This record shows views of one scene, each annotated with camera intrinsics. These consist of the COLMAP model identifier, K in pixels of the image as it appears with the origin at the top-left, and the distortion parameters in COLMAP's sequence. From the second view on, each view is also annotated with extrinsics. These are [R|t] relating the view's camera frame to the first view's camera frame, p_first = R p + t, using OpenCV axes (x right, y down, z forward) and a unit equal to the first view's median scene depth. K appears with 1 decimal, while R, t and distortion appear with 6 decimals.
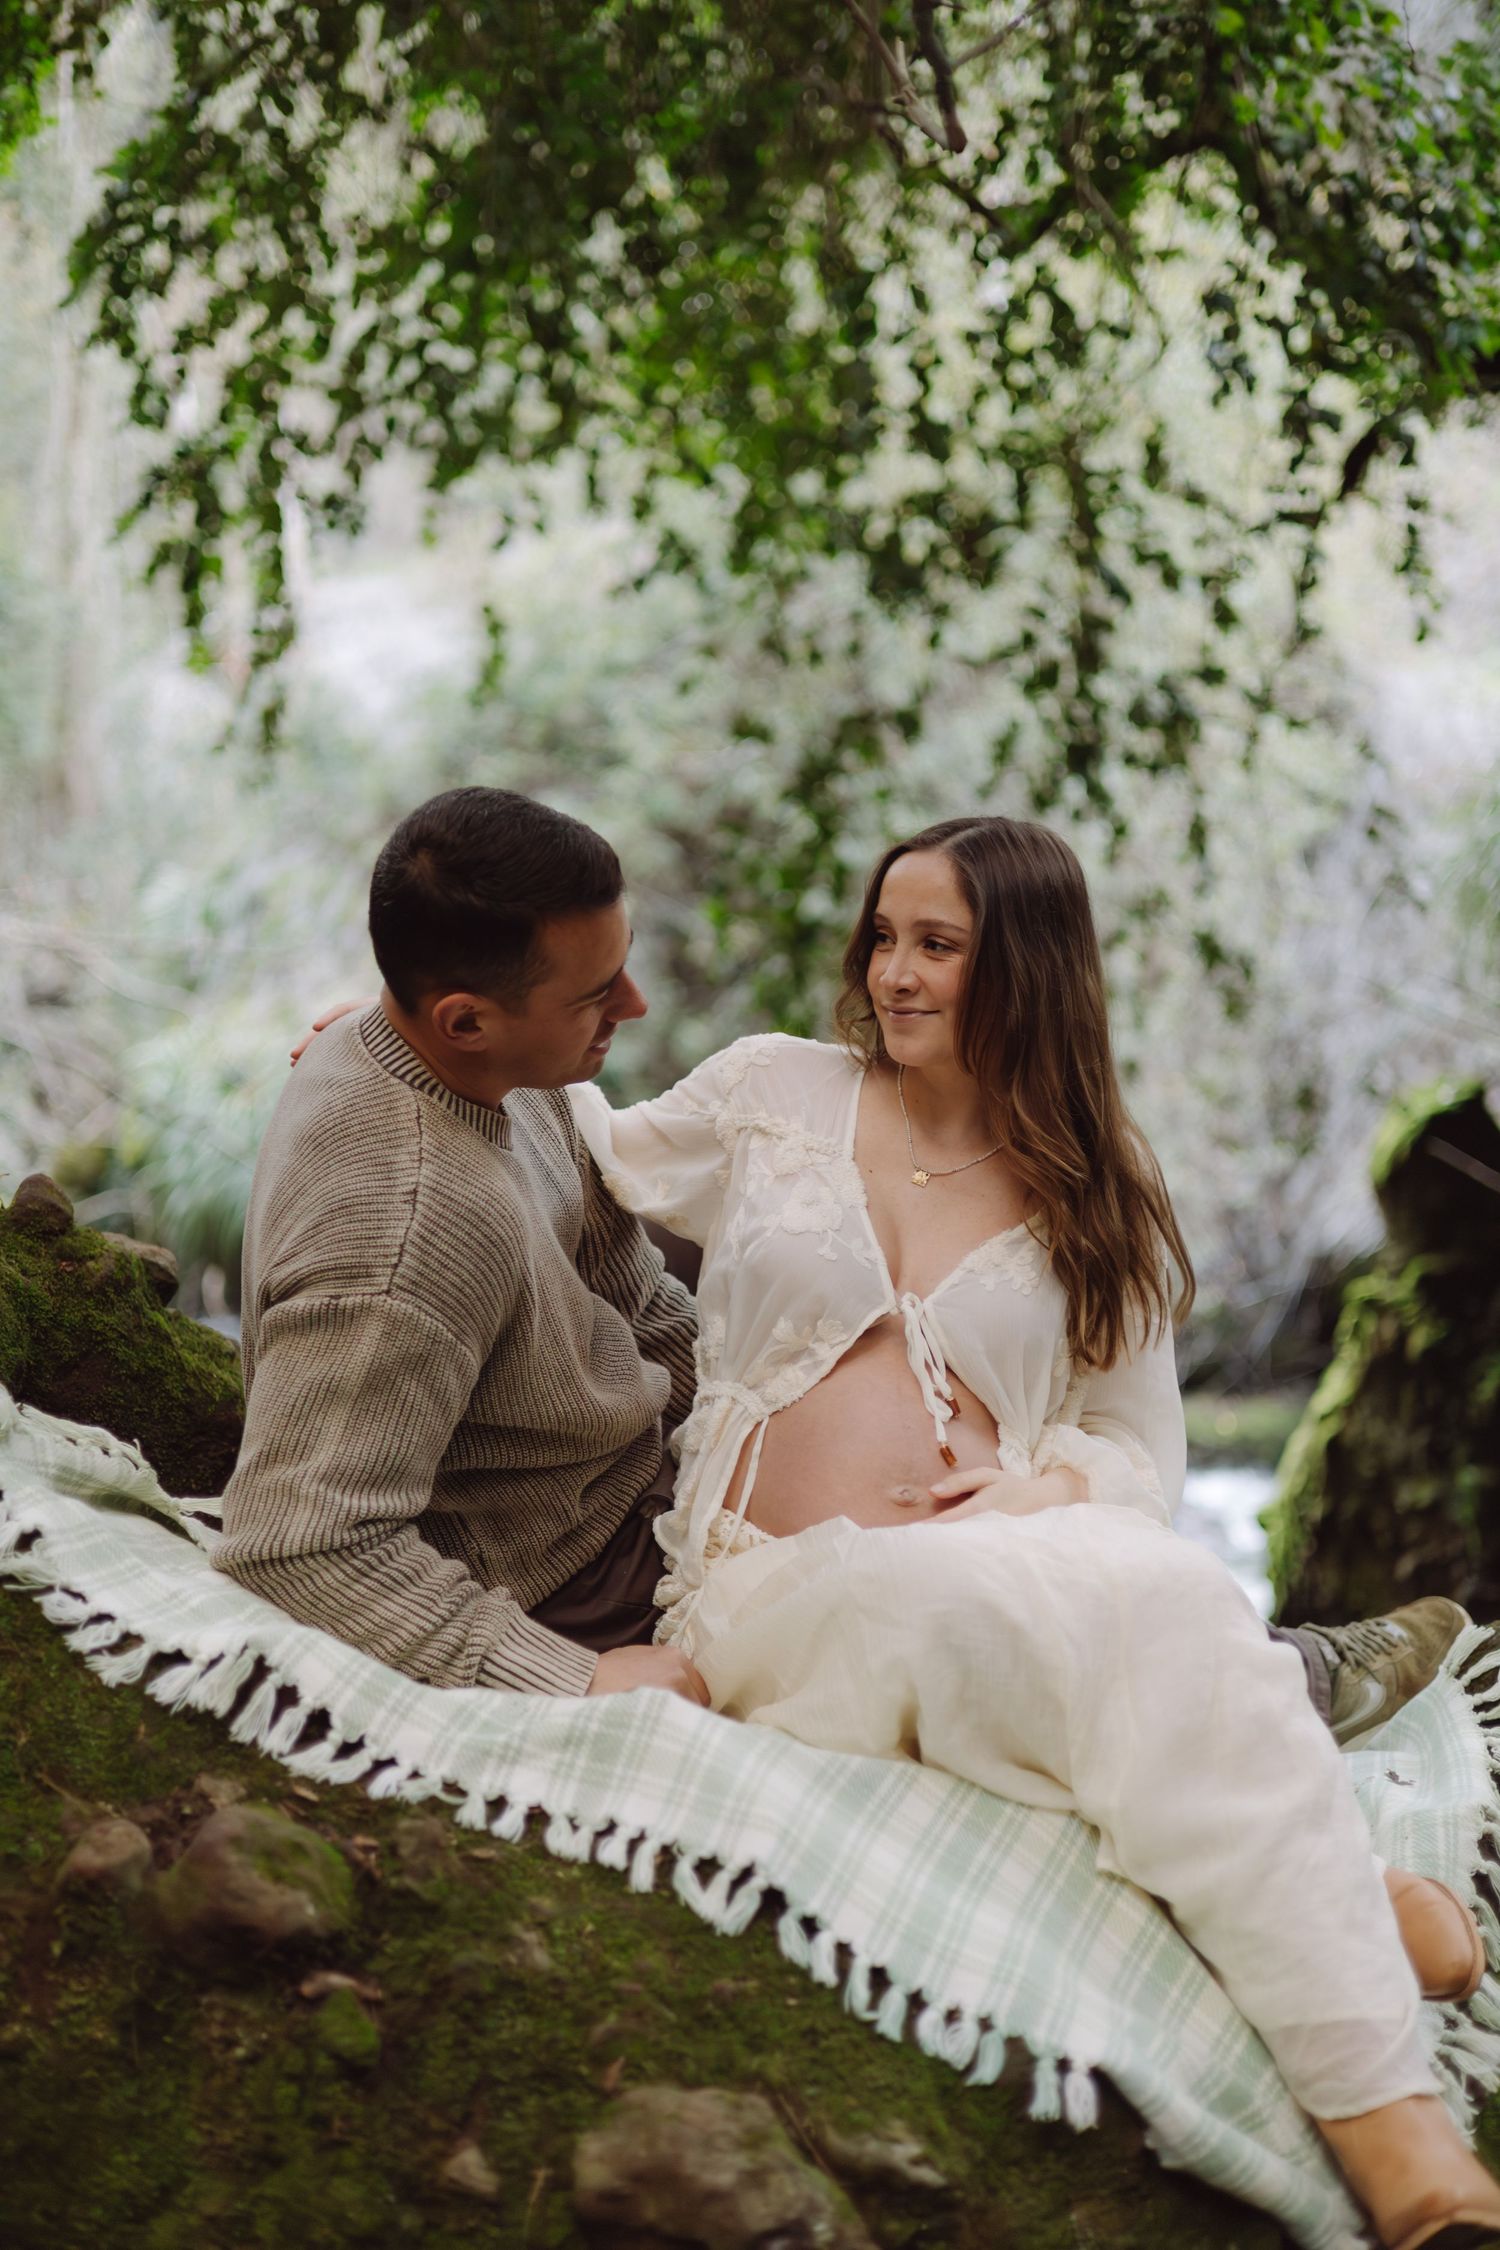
lens RADIAL K [[3247.4, 0, 759.6], [0, 3247.4, 1117.1], [0, 0, 1]] dist [0.024372, 0.000000]
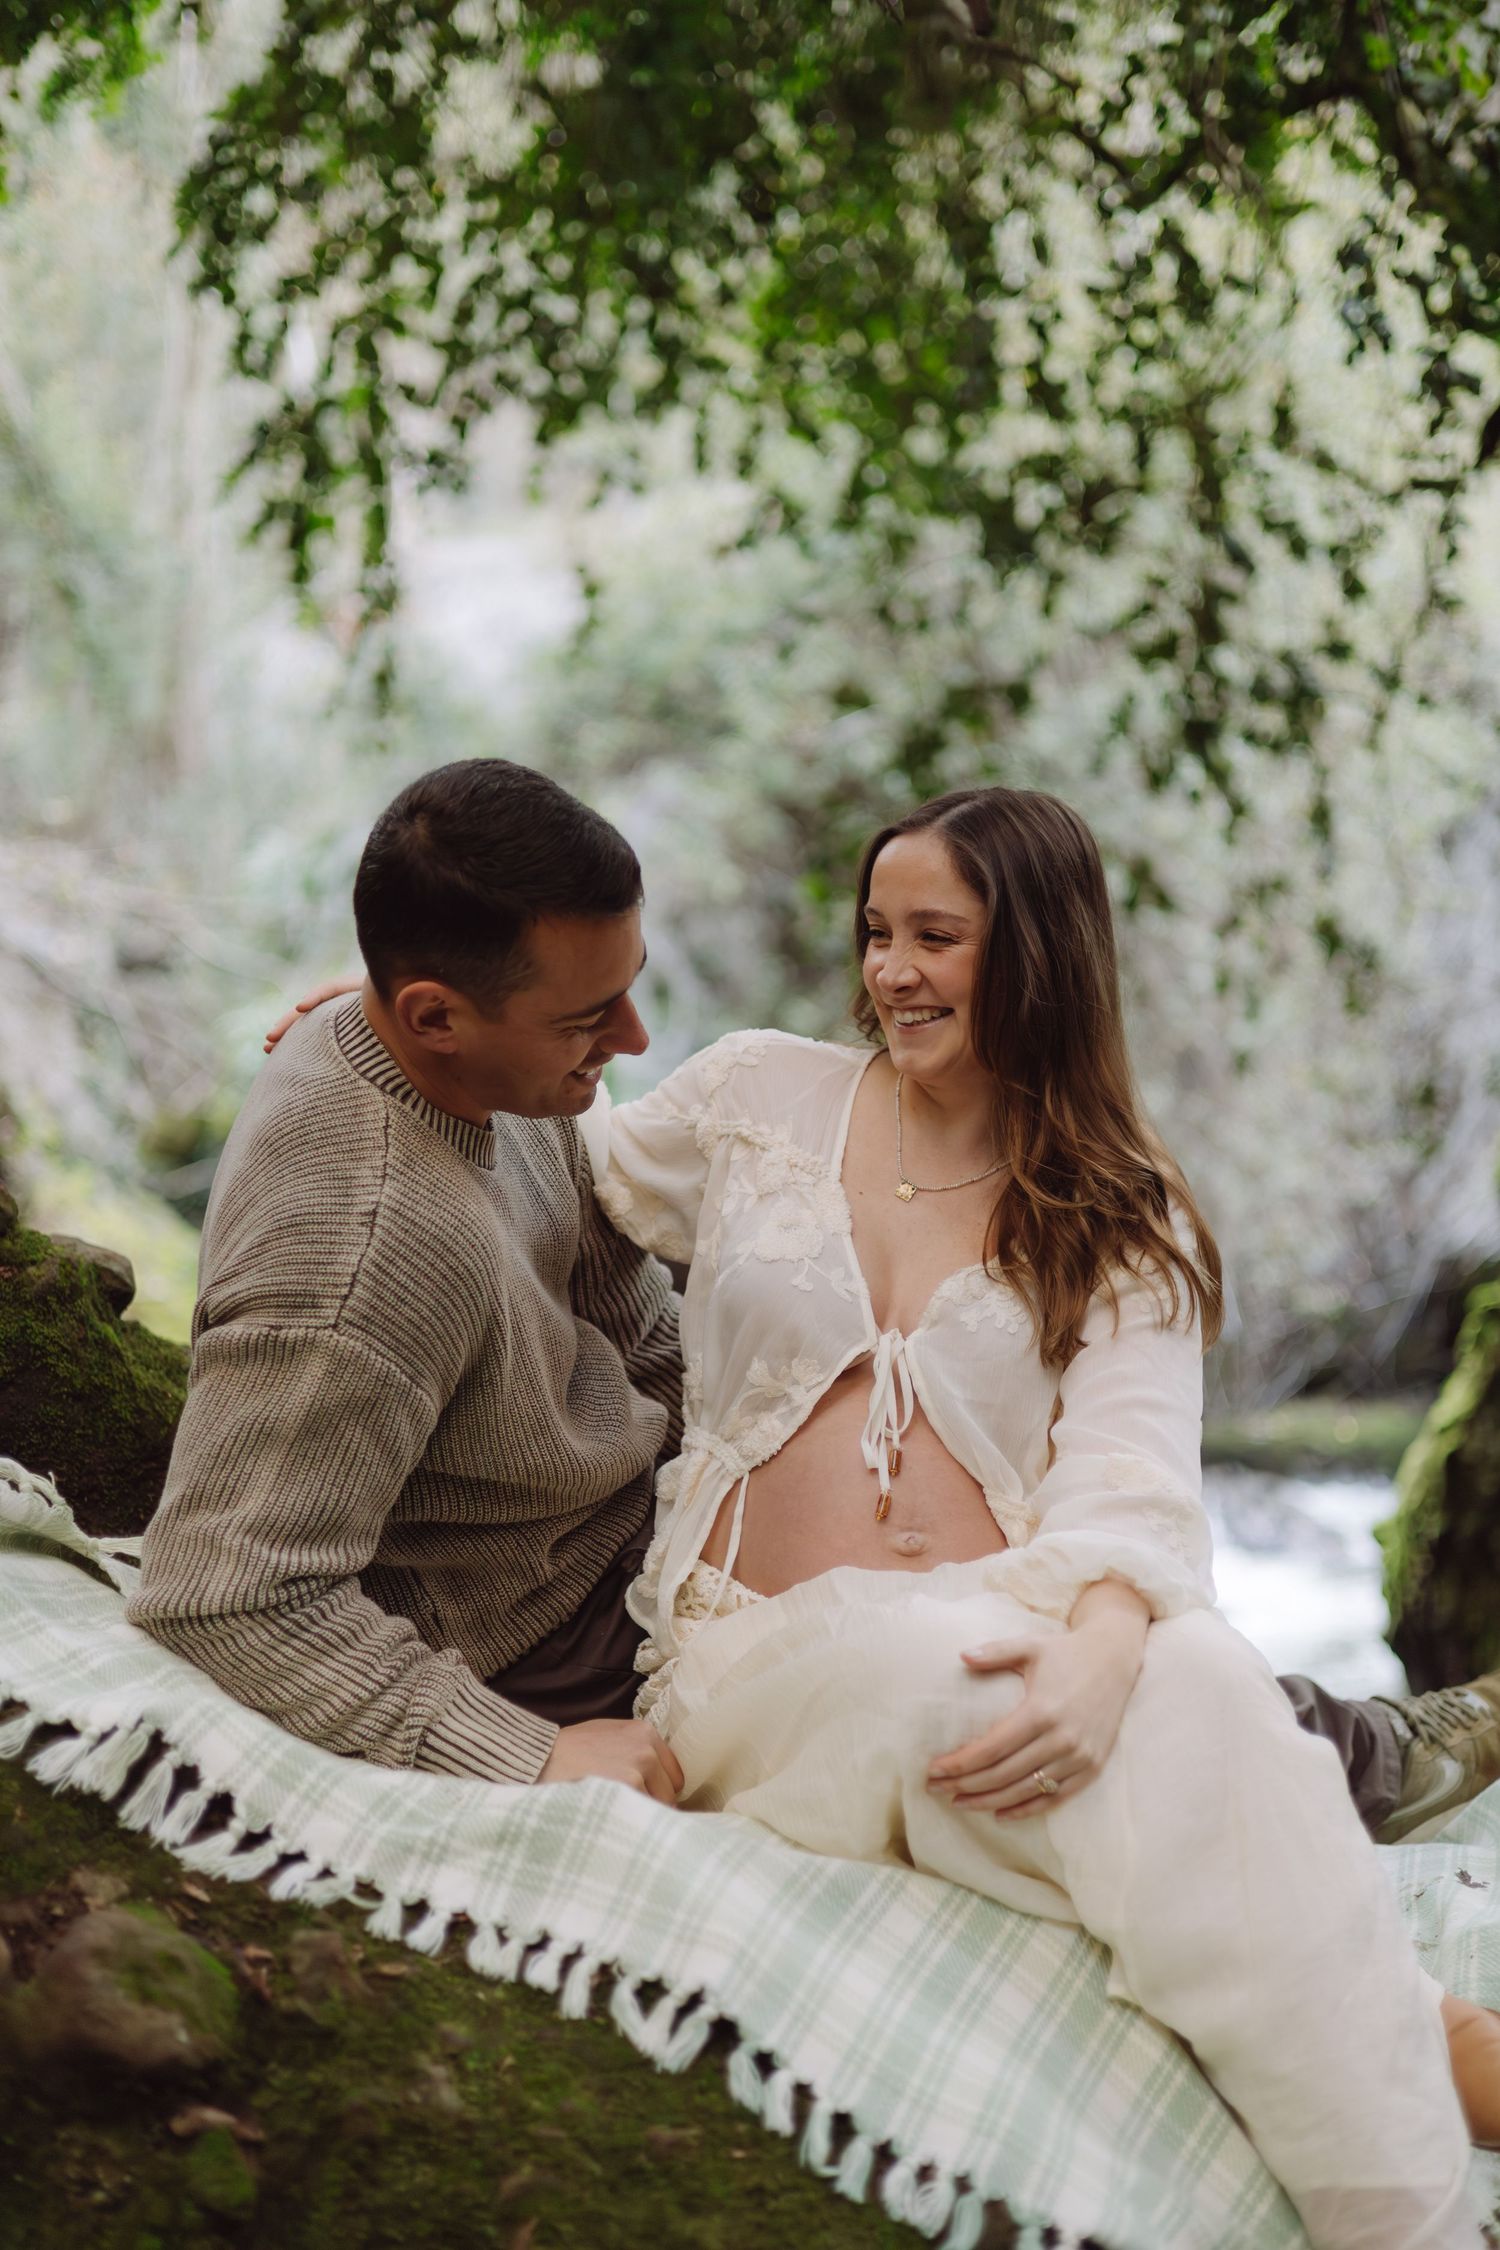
lens RADIAL K [[3247.4, 0, 743.4], [0, 3247.4, 1193.9], [0, 0, 1]] dist [0.024372, 0.000000]
pose [[0.998820, 0.022216, -0.043194, 0.039313], [-0.020845, 0.999273, 0.031929, -0.010961], [0.043872, -0.030991, 0.998556, 0.128377]]
